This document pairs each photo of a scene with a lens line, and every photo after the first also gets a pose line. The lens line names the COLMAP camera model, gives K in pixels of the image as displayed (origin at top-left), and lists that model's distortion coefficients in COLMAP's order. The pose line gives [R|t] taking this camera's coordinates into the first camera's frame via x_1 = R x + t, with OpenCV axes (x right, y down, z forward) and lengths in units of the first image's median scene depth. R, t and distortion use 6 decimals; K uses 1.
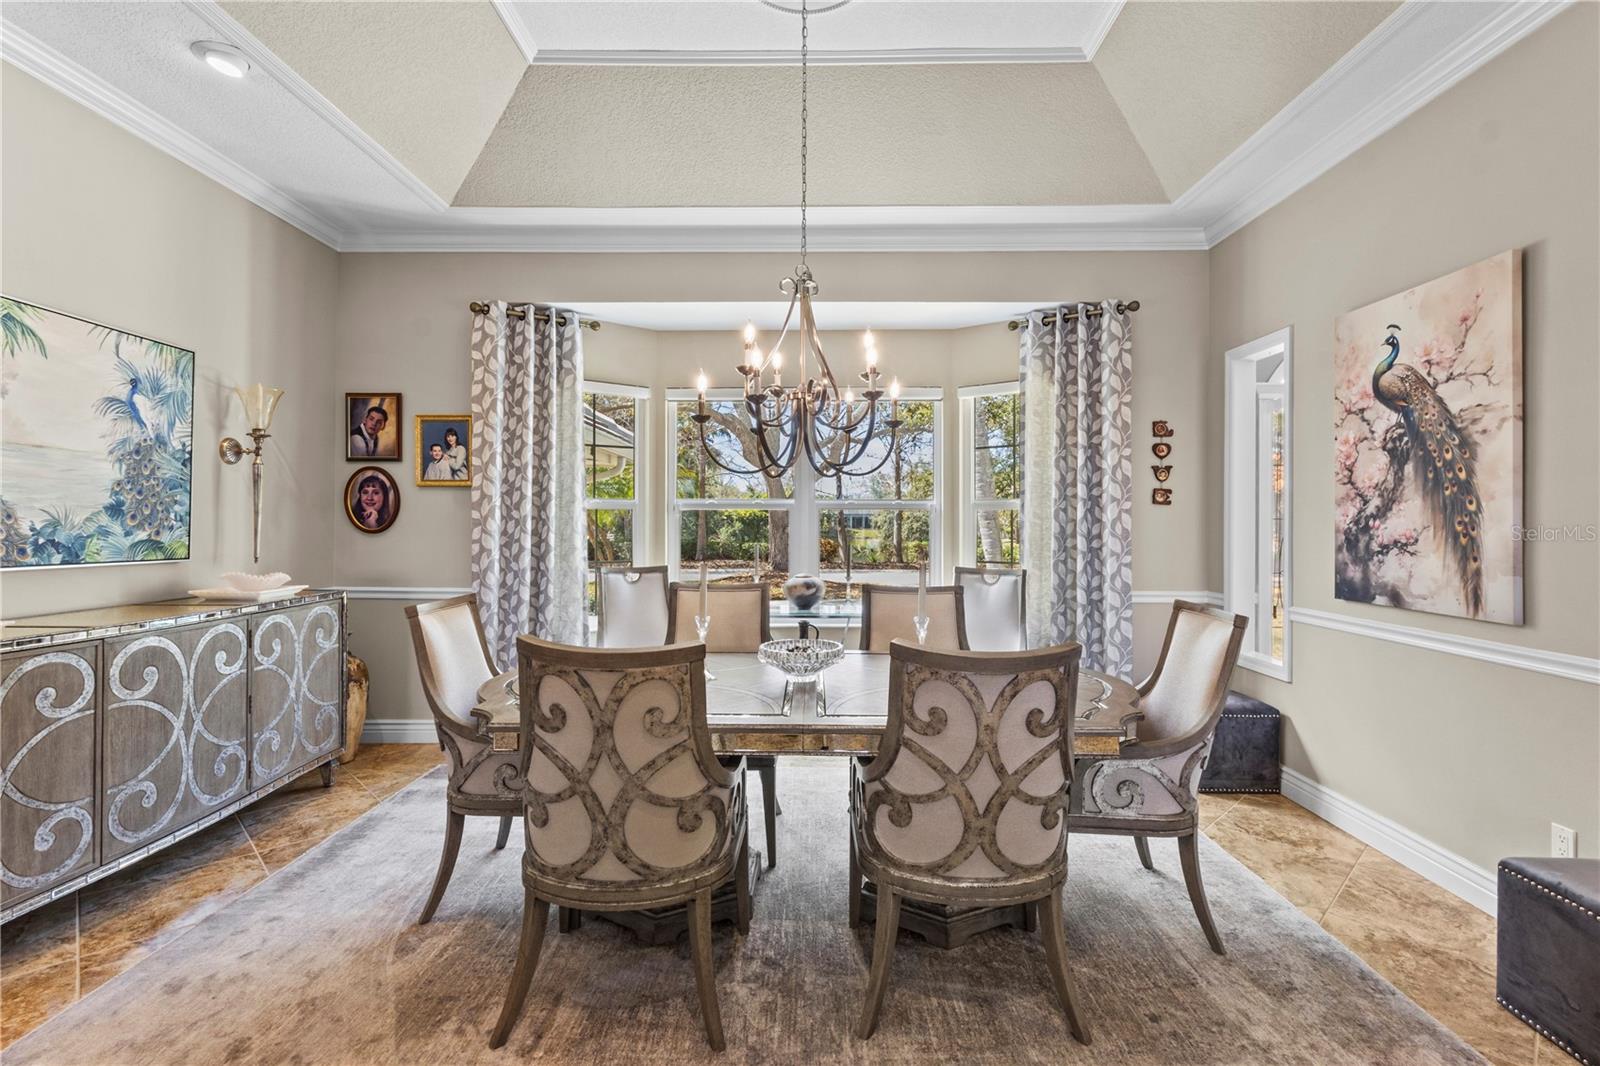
lens RADIAL K [[740.4, 0, 800.0], [0, 740.4, 524.0], [0, 0, 1]] dist [0.006170, 0.001017]
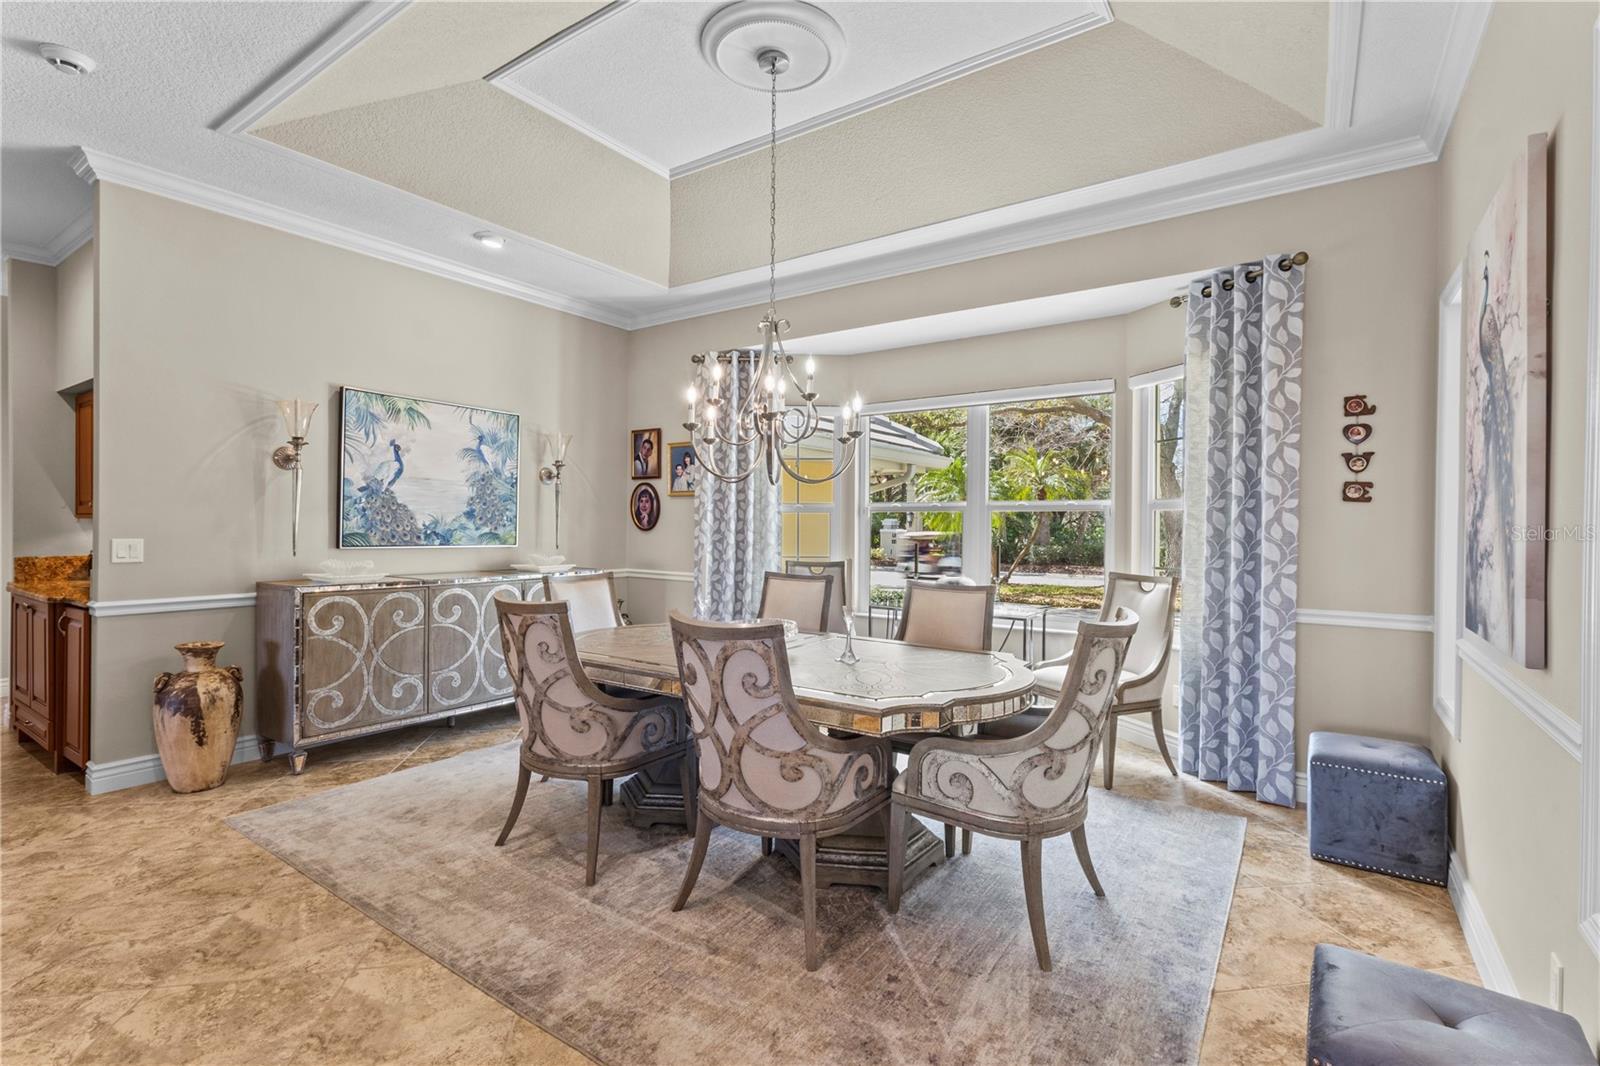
lens RADIAL K [[740.4, 0, 798.7], [0, 740.4, 533.1], [0, 0, 1]] dist [0.006170, 0.001017]
pose [[0.828720, 0.009353, -0.559585, 0.538545], [-0.005561, 0.999949, 0.008478, 0.004263], [0.559635, -0.003914, 0.828730, 0.018346]]
